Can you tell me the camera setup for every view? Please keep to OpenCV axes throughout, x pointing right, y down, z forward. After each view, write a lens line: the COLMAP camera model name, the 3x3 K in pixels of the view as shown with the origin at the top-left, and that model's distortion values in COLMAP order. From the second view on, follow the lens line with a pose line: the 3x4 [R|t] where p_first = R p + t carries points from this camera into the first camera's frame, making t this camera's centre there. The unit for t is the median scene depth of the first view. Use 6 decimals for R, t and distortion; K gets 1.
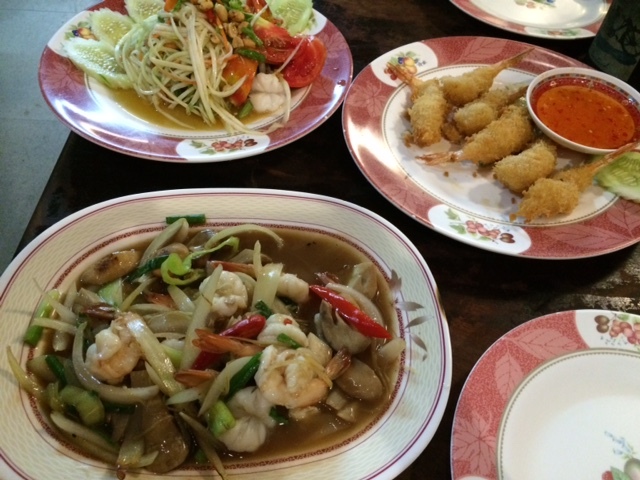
lens RADIAL K [[561.6, 0, 322.3], [0, 561.6, 236.2], [0, 0, 1]] dist [0.074483, -0.109891]
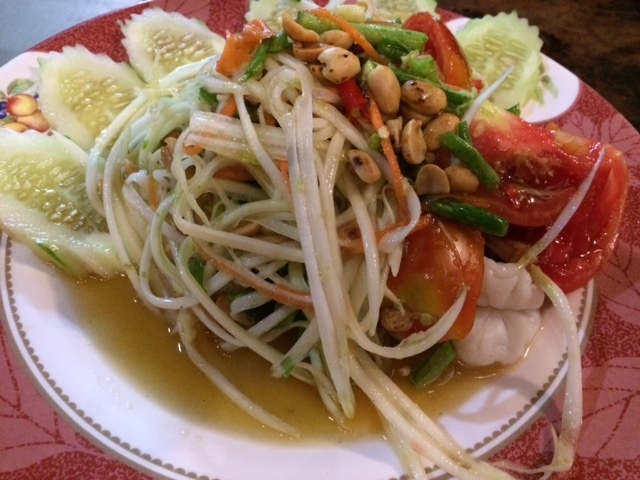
lens RADIAL K [[561.6, 0, 309.8], [0, 561.6, 229.5], [0, 0, 1]] dist [0.074483, -0.109891]
pose [[0.998275, 0.039999, -0.042979, -0.204604], [-0.039733, 0.999186, 0.007018, -0.308519], [0.043225, -0.005298, 0.999051, 0.652263]]
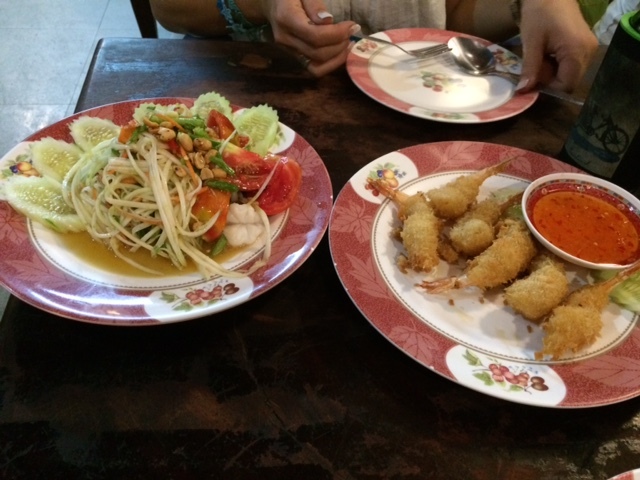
lens RADIAL K [[561.6, 0, 321.0], [0, 561.6, 235.0], [0, 0, 1]] dist [0.074483, -0.109891]
pose [[0.991902, -0.077692, 0.100467, -0.066200], [0.087791, 0.991071, -0.100352, -0.139434], [-0.091773, 0.108359, 0.989867, 0.110380]]
